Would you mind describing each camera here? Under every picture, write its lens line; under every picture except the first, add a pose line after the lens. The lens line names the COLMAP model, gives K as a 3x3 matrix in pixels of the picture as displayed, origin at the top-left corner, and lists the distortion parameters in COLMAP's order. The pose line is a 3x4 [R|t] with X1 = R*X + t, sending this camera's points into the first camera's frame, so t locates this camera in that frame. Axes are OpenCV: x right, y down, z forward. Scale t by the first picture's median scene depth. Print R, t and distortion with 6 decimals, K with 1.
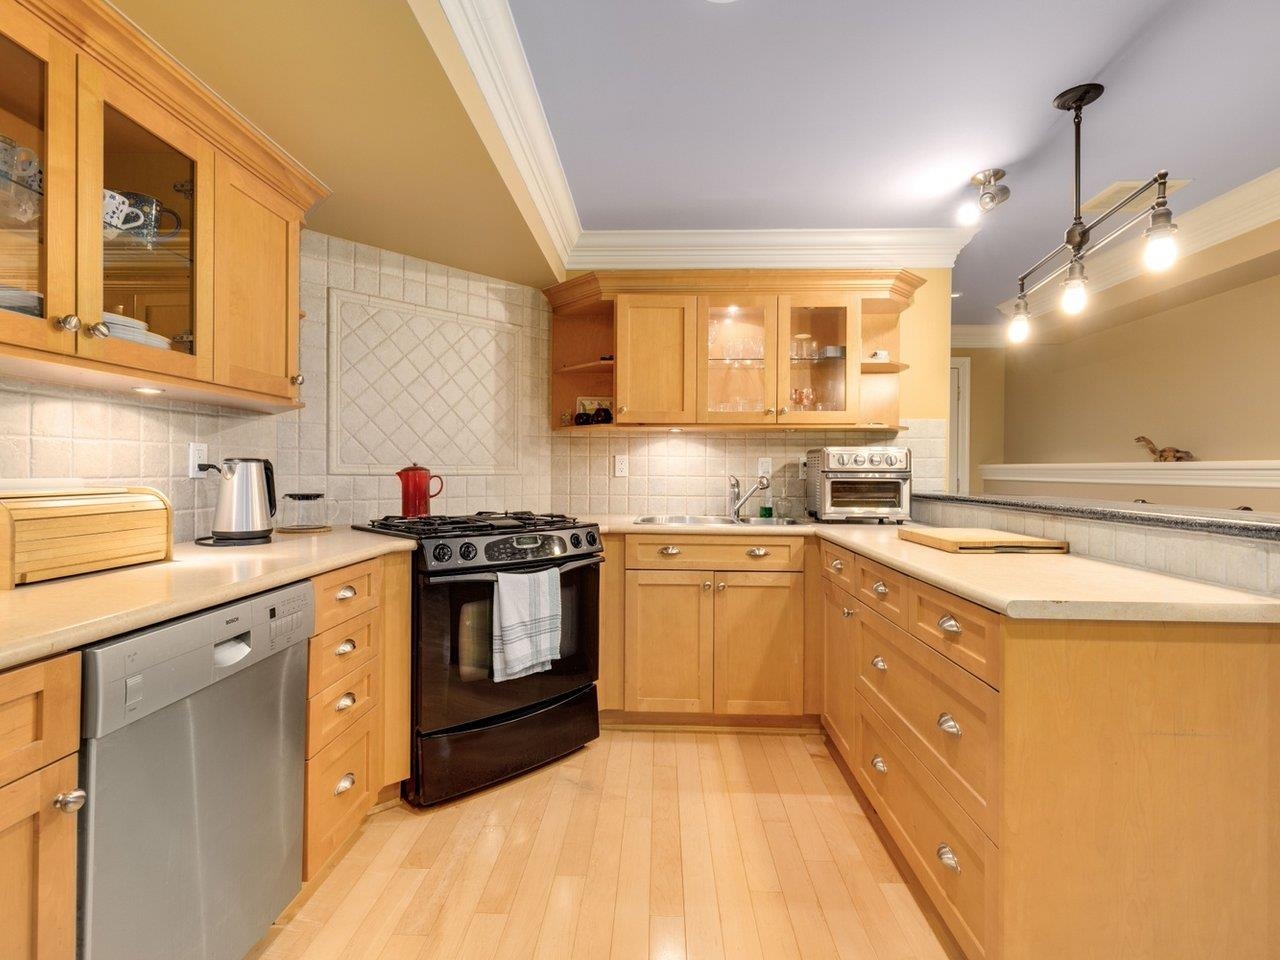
lens RADIAL K [[615.8, 0, 635.9], [0, 615.8, 472.3], [0, 0, 1]] dist [0.015775, -0.000385]
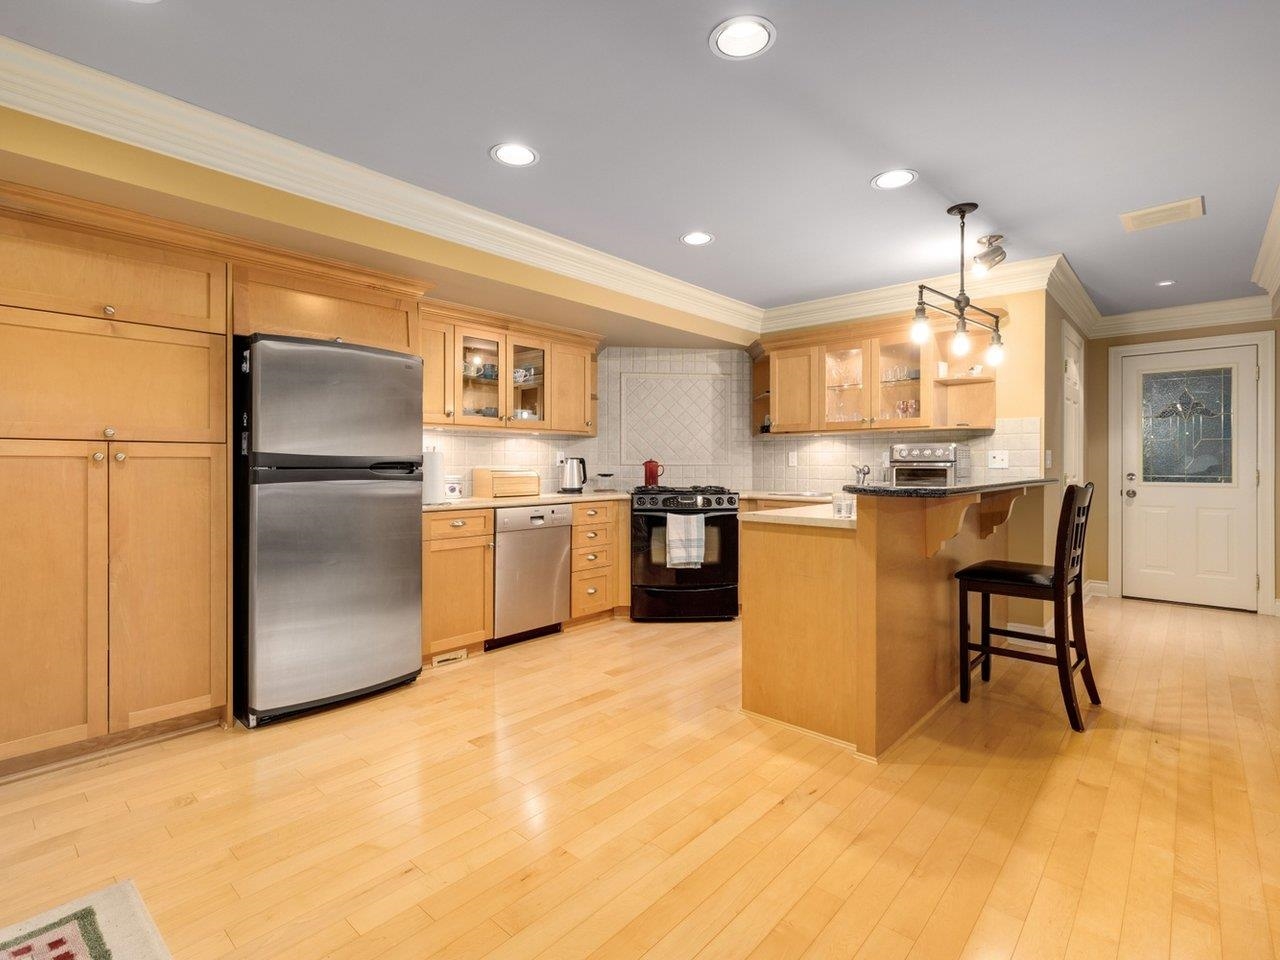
lens RADIAL K [[615.8, 0, 645.1], [0, 615.8, 472.4], [0, 0, 1]] dist [0.015775, -0.000385]
pose [[0.768466, 0.003559, -0.639881, 0.893575], [0.001743, 0.999969, 0.007655, 0.013354], [0.639888, -0.006998, 0.768436, -0.523832]]
